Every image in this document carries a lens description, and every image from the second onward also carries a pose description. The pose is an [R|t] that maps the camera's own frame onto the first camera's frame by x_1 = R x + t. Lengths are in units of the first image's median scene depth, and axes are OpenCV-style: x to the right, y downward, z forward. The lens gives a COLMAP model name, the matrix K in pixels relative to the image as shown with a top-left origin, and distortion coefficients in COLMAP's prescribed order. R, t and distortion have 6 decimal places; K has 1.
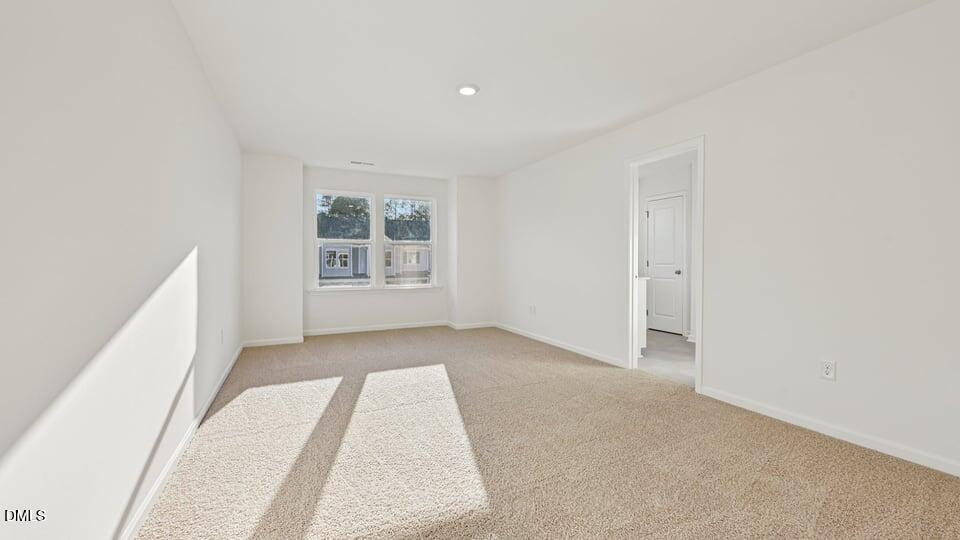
lens RADIAL K [[382.1, 0, 483.7], [0, 382.1, 260.9], [0, 0, 1]] dist [-0.003362, 0.000378]
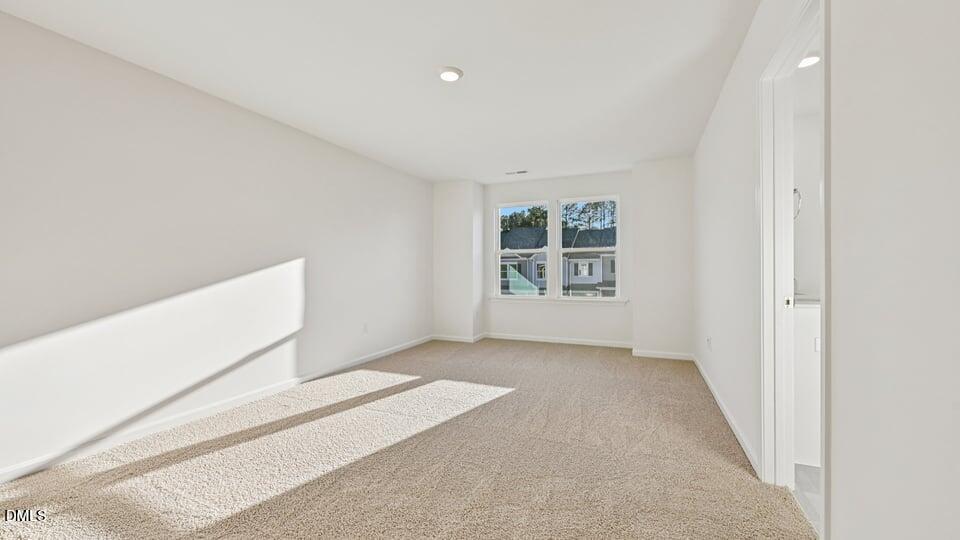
lens RADIAL K [[382.1, 0, 480.1], [0, 382.1, 270.0], [0, 0, 1]] dist [-0.003362, 0.000378]
pose [[0.642401, -0.000962, -0.766368, 0.338990], [-0.003924, 0.999982, -0.004544, 0.003836], [0.766359, 0.005927, 0.642386, 0.253782]]
